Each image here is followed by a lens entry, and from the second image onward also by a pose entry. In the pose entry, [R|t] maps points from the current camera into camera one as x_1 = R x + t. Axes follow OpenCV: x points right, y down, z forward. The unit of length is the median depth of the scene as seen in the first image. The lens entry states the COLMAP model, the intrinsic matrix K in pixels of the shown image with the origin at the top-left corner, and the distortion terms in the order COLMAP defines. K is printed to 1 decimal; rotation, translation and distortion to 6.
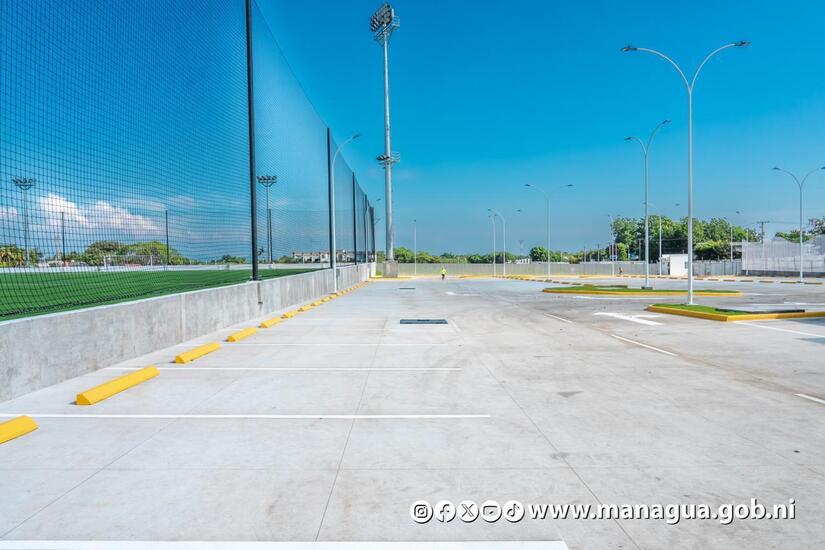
lens RADIAL K [[560.3, 0, 412.5], [0, 560.3, 275.0], [0, 0, 1]] dist [-0.005809, -0.001695]
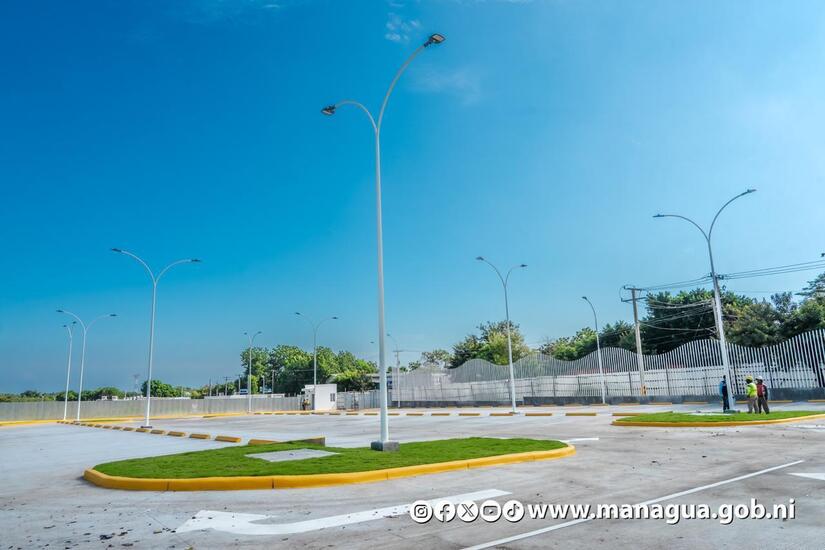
lens RADIAL K [[560.3, 0, 412.5], [0, 560.3, 275.0], [0, 0, 1]] dist [-0.005809, -0.001695]
pose [[0.801780, 0.107634, 0.587846, 0.056170], [0.035561, 0.973312, -0.226715, -0.000912], [-0.596560, 0.202680, 0.776555, 0.192035]]
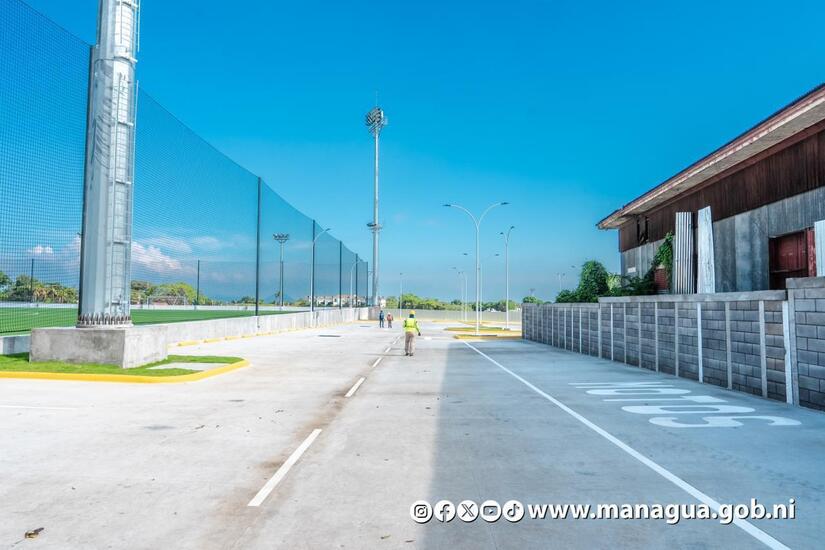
lens RADIAL K [[560.3, 0, 412.5], [0, 560.3, 275.0], [0, 0, 1]] dist [-0.005809, -0.001695]
pose [[0.999163, 0.024200, -0.032975, 0.050455], [-0.026784, 0.996409, -0.080324, 0.001430], [0.030913, 0.081140, 0.996223, -0.148379]]
